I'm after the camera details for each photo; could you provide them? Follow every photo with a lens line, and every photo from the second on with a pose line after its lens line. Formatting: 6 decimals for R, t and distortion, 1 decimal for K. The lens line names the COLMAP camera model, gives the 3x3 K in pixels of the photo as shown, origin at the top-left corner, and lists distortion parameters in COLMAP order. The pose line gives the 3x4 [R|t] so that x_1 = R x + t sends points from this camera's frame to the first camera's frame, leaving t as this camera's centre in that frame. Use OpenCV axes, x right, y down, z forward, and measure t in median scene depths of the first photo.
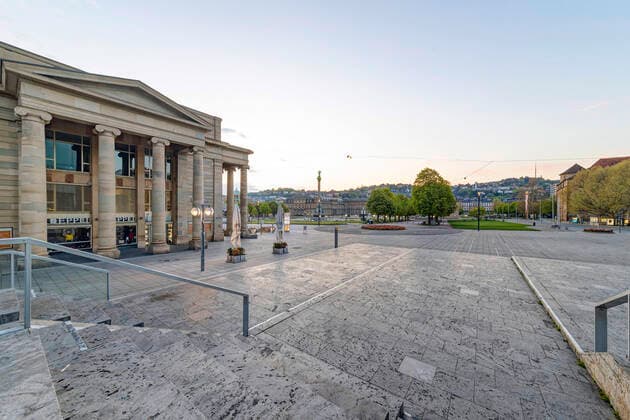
lens RADIAL K [[236.3, 0, 294.3], [0, 236.3, 211.8], [0, 0, 1]] dist [0.001214, -0.000015]
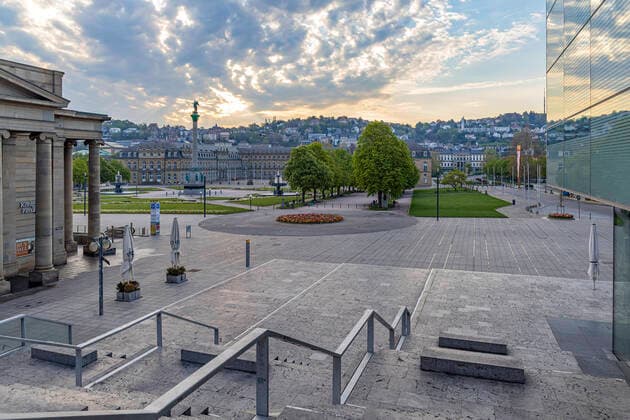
lens RADIAL K [[486.1, 0, 300.8], [0, 486.1, 208.7], [0, 0, 1]] dist [-0.026991, 0.002830]
pose [[0.944939, -0.028774, 0.325980, -0.040149], [0.001702, 0.996546, 0.083028, -0.039559], [-0.327243, -0.077902, 0.941724, -0.120228]]
